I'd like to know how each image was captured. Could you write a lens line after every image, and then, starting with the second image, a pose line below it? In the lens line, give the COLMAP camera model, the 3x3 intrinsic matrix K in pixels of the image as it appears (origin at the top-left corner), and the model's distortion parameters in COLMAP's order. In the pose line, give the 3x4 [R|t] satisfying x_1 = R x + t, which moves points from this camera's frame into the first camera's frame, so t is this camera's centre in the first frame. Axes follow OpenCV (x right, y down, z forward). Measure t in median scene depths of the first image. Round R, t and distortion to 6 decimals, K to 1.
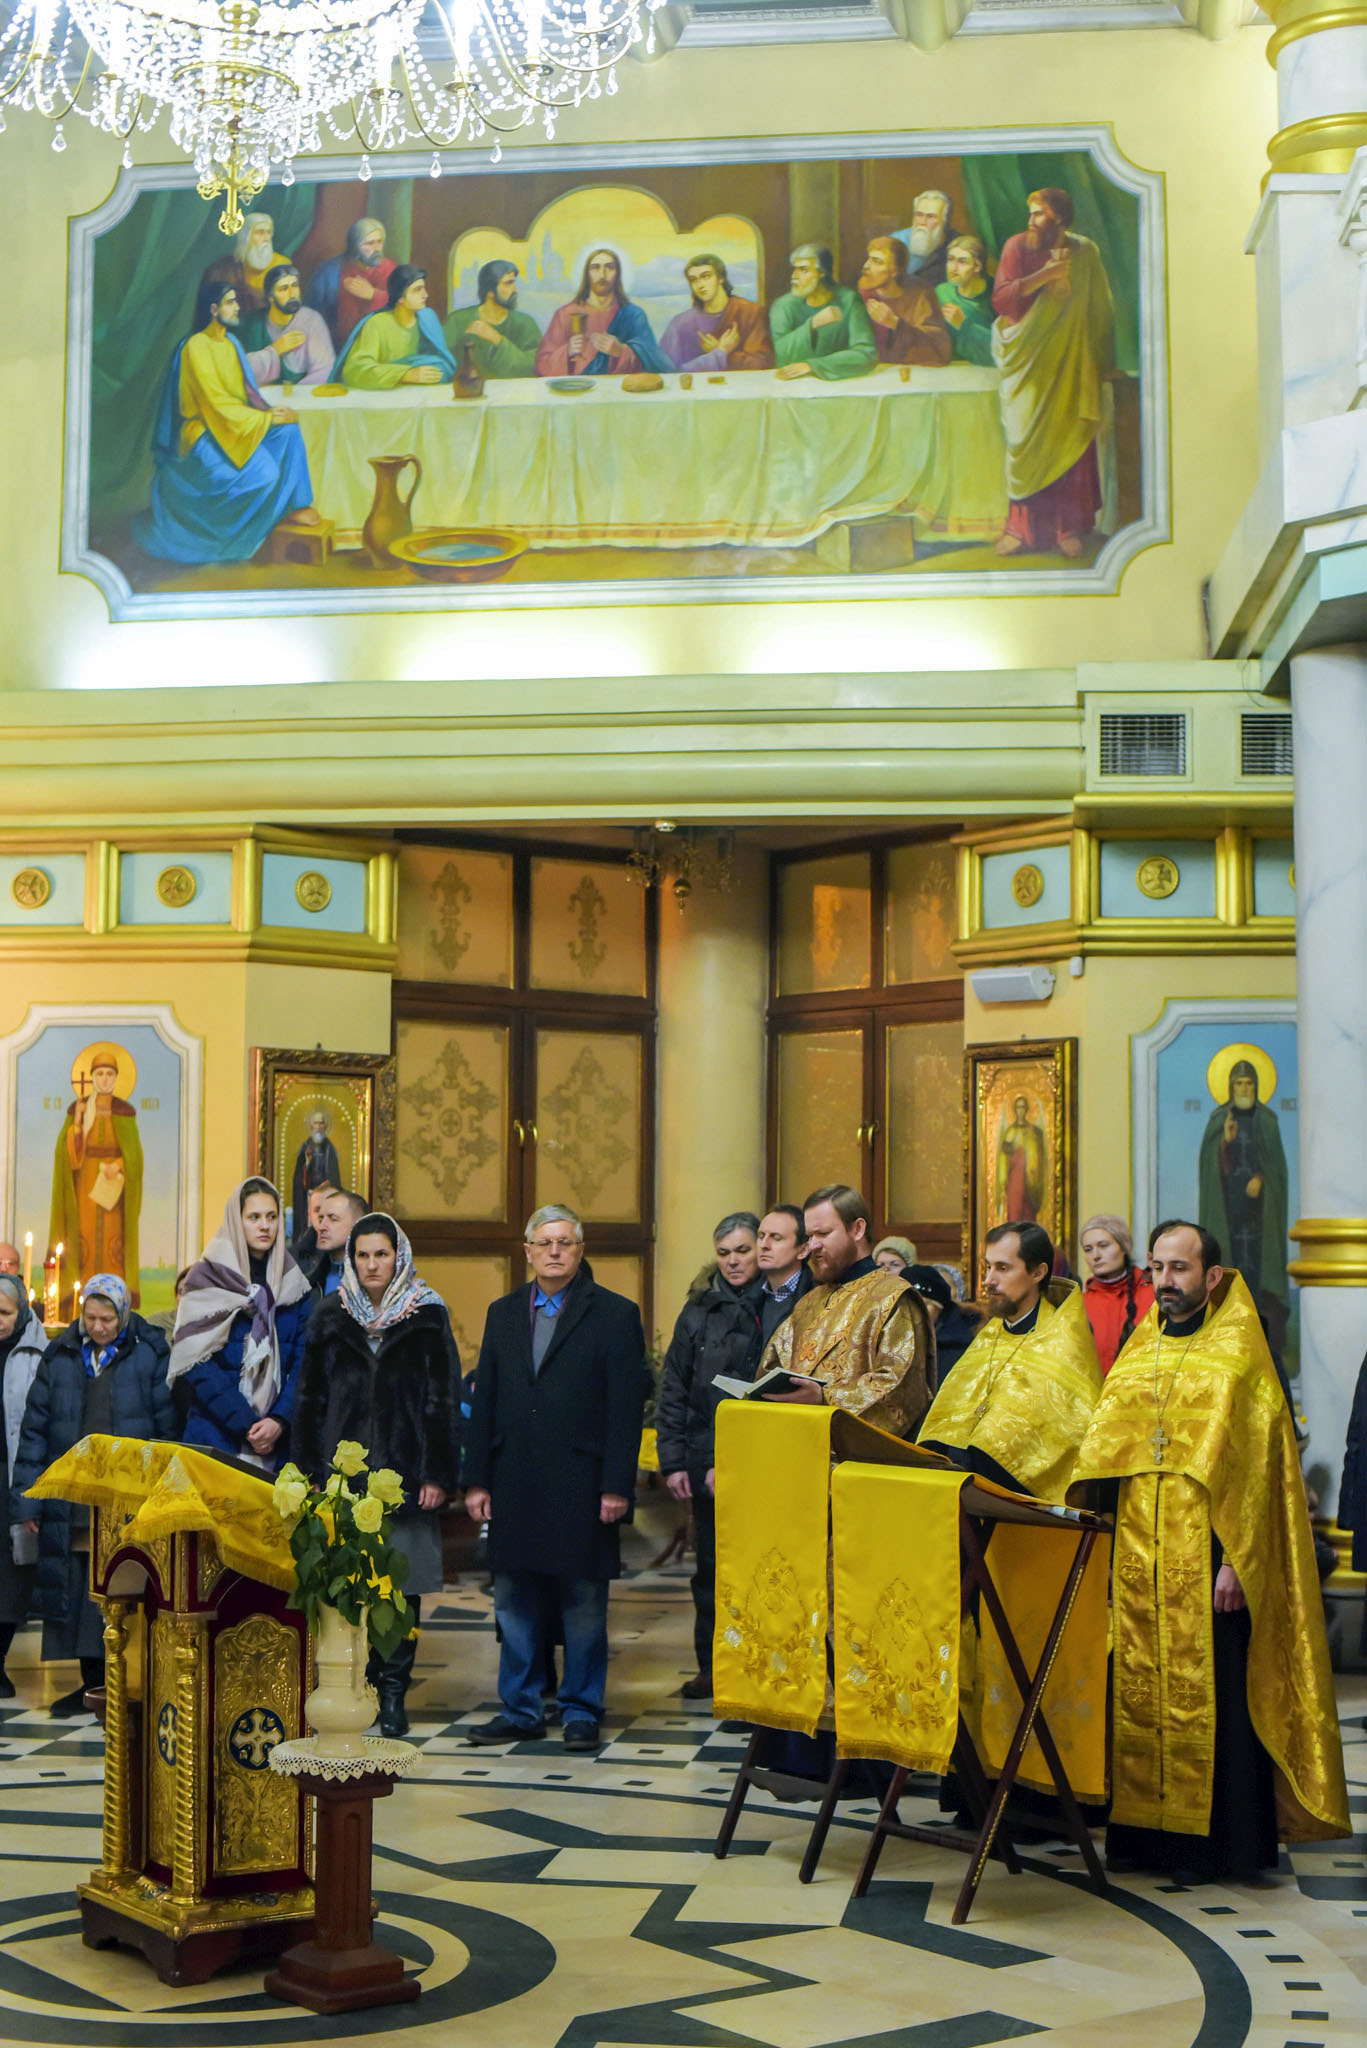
lens RADIAL K [[2992.9, 0, 683.5], [0, 2992.9, 1024.0], [0, 0, 1]] dist [-0.094699, -0.080532]
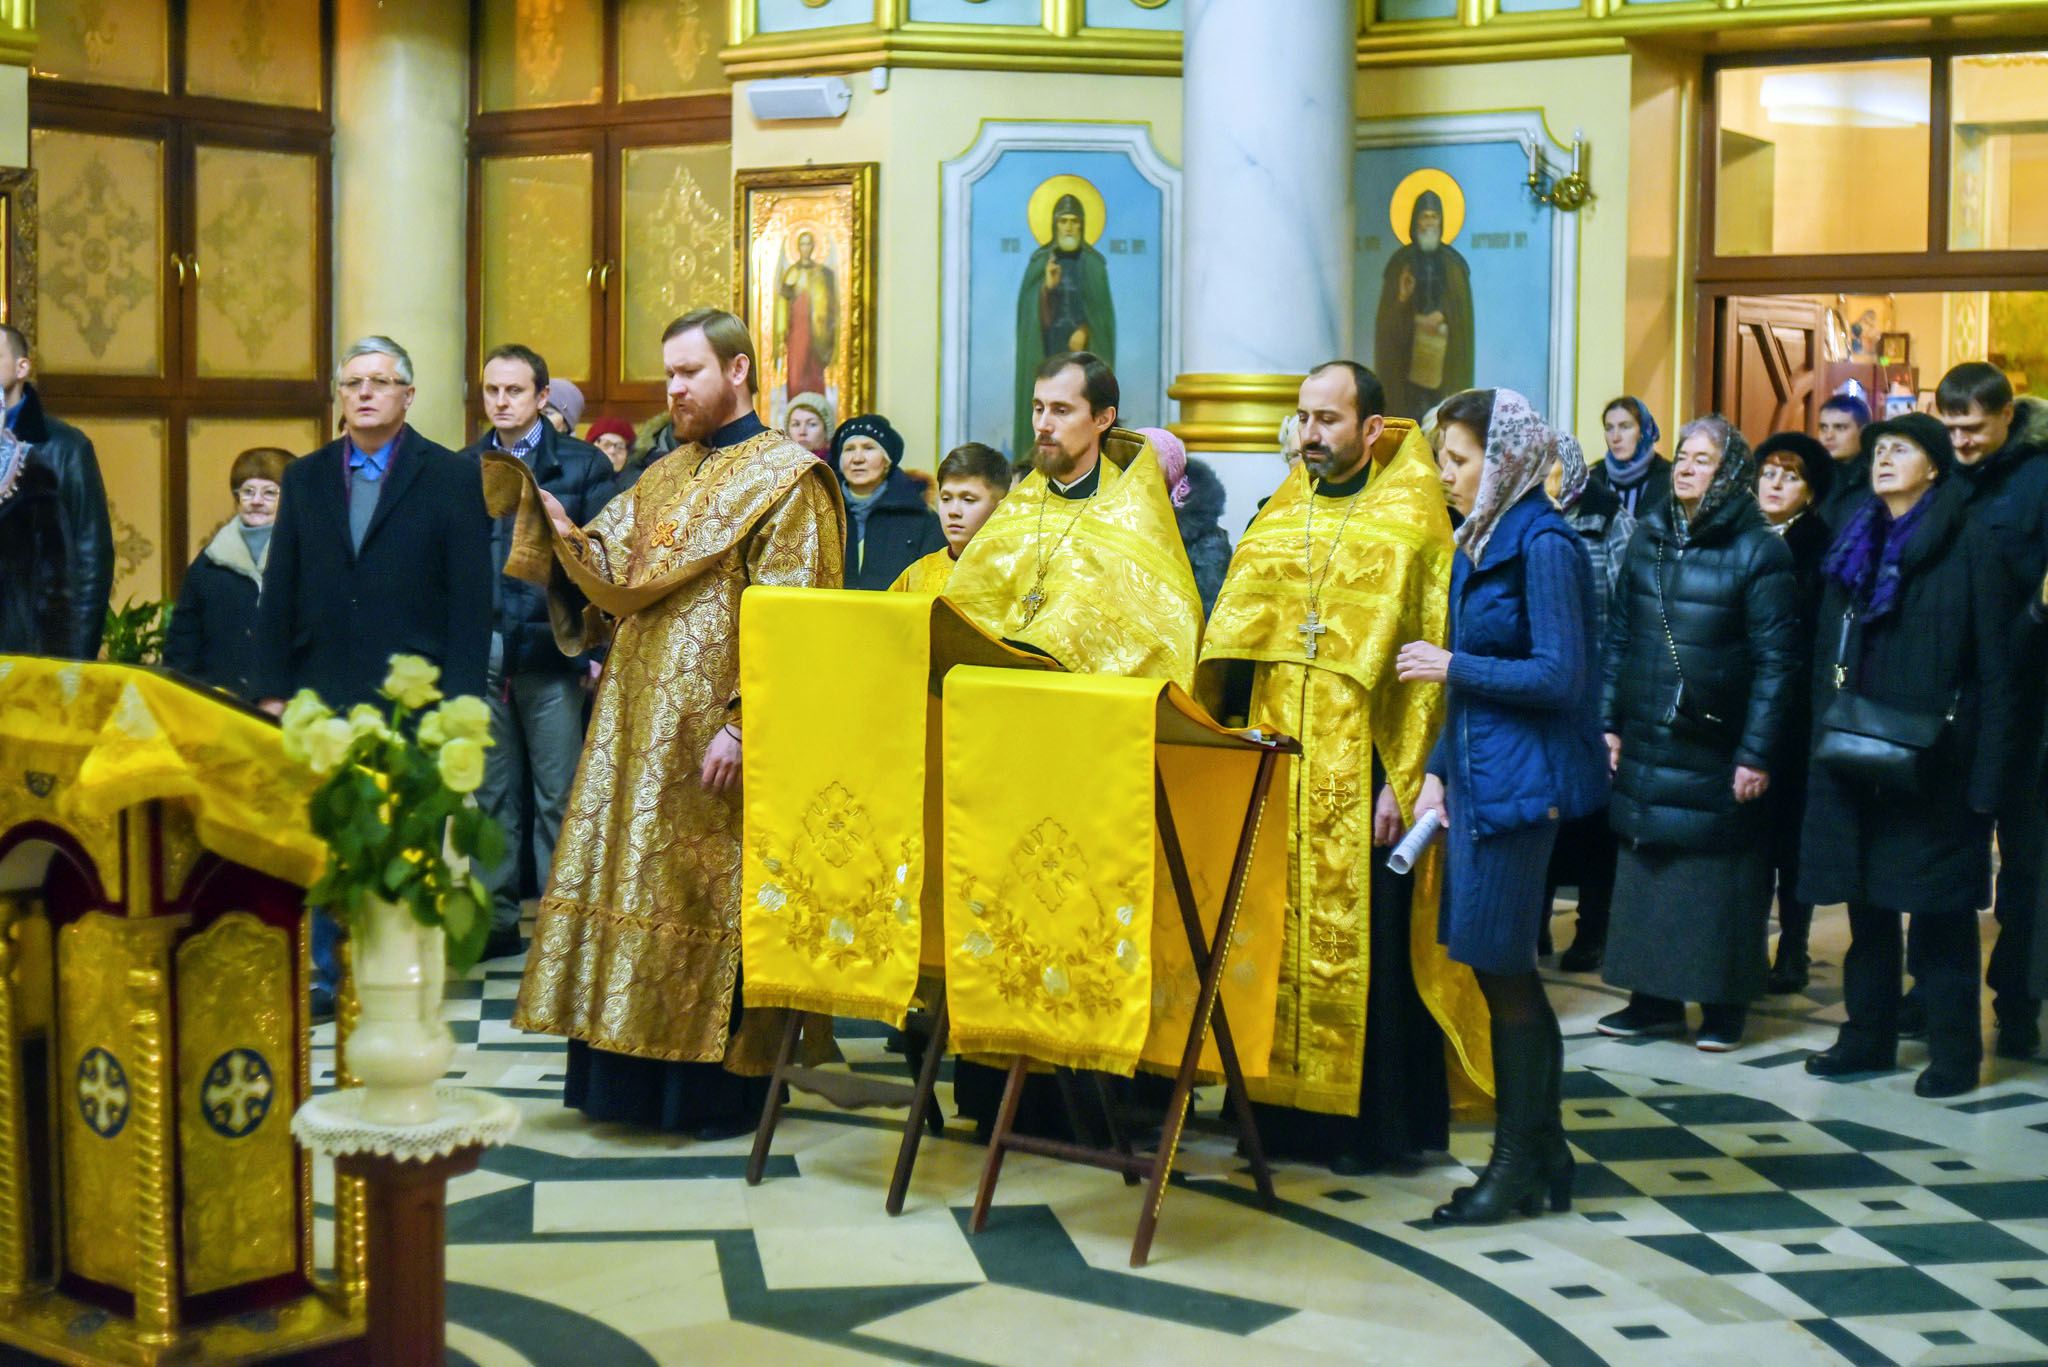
lens RADIAL K [[2992.9, 0, 1024.0], [0, 2992.9, 683.5], [0, 0, 1]] dist [-0.094699, -0.080532]
pose [[0.955946, -0.020007, 0.292860, -0.082865], [-0.026677, 0.987625, 0.154549, 0.018770], [-0.292328, -0.155553, 0.943582, 0.157348]]
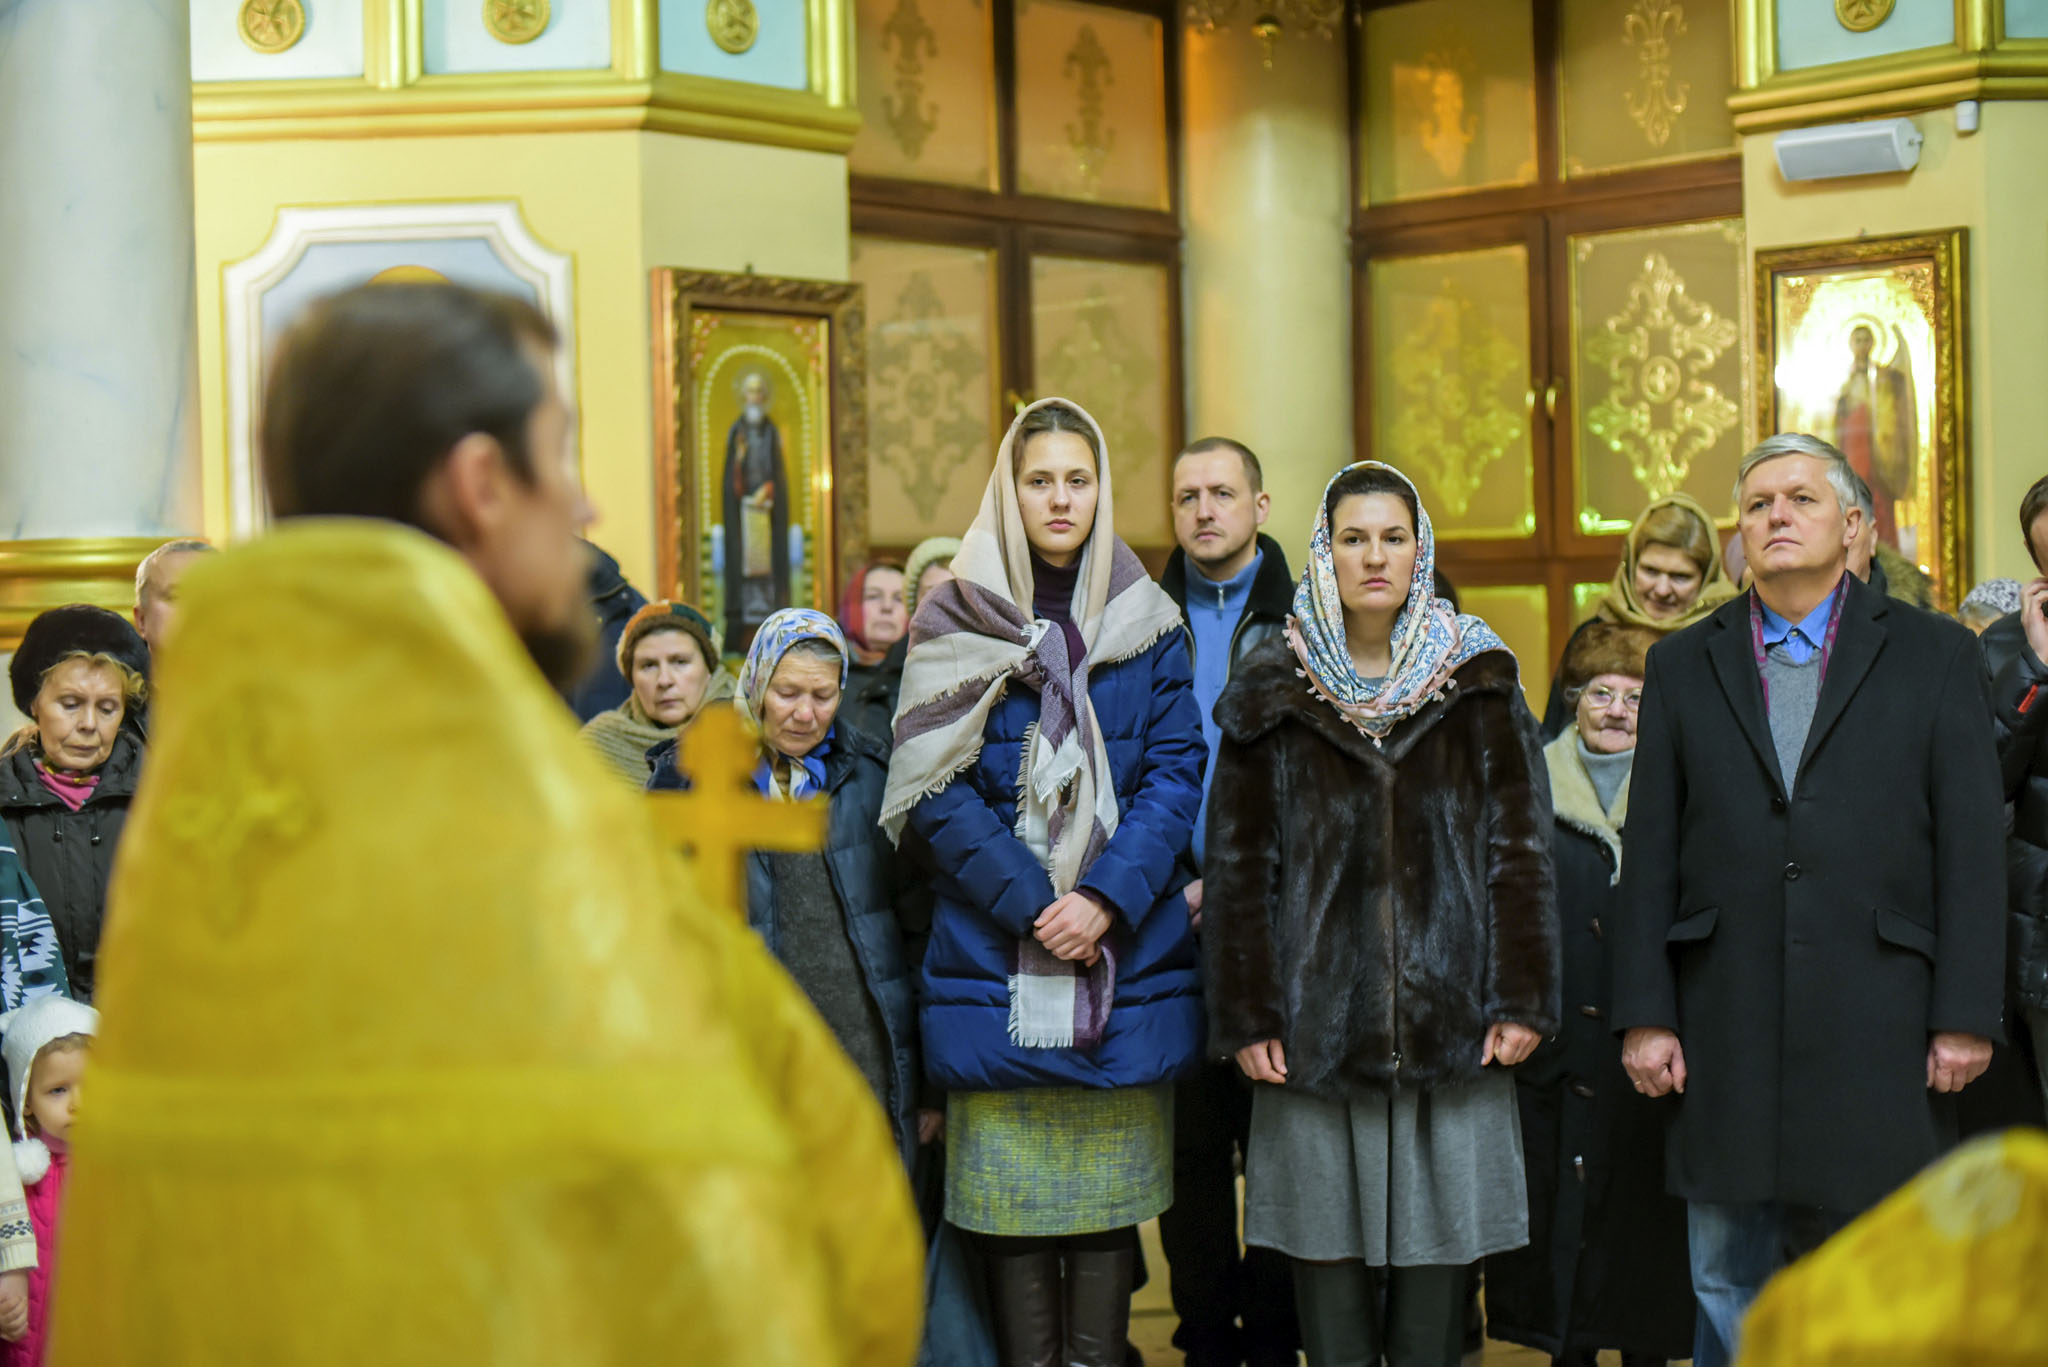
lens RADIAL K [[2992.9, 0, 1024.0], [0, 2992.9, 683.5], [0, 0, 1]] dist [-0.094699, -0.080532]
pose [[0.991597, -0.032227, 0.125285, -0.155404], [0.020321, 0.995253, 0.095179, 0.037899], [-0.127758, -0.091833, 0.987545, 0.388427]]
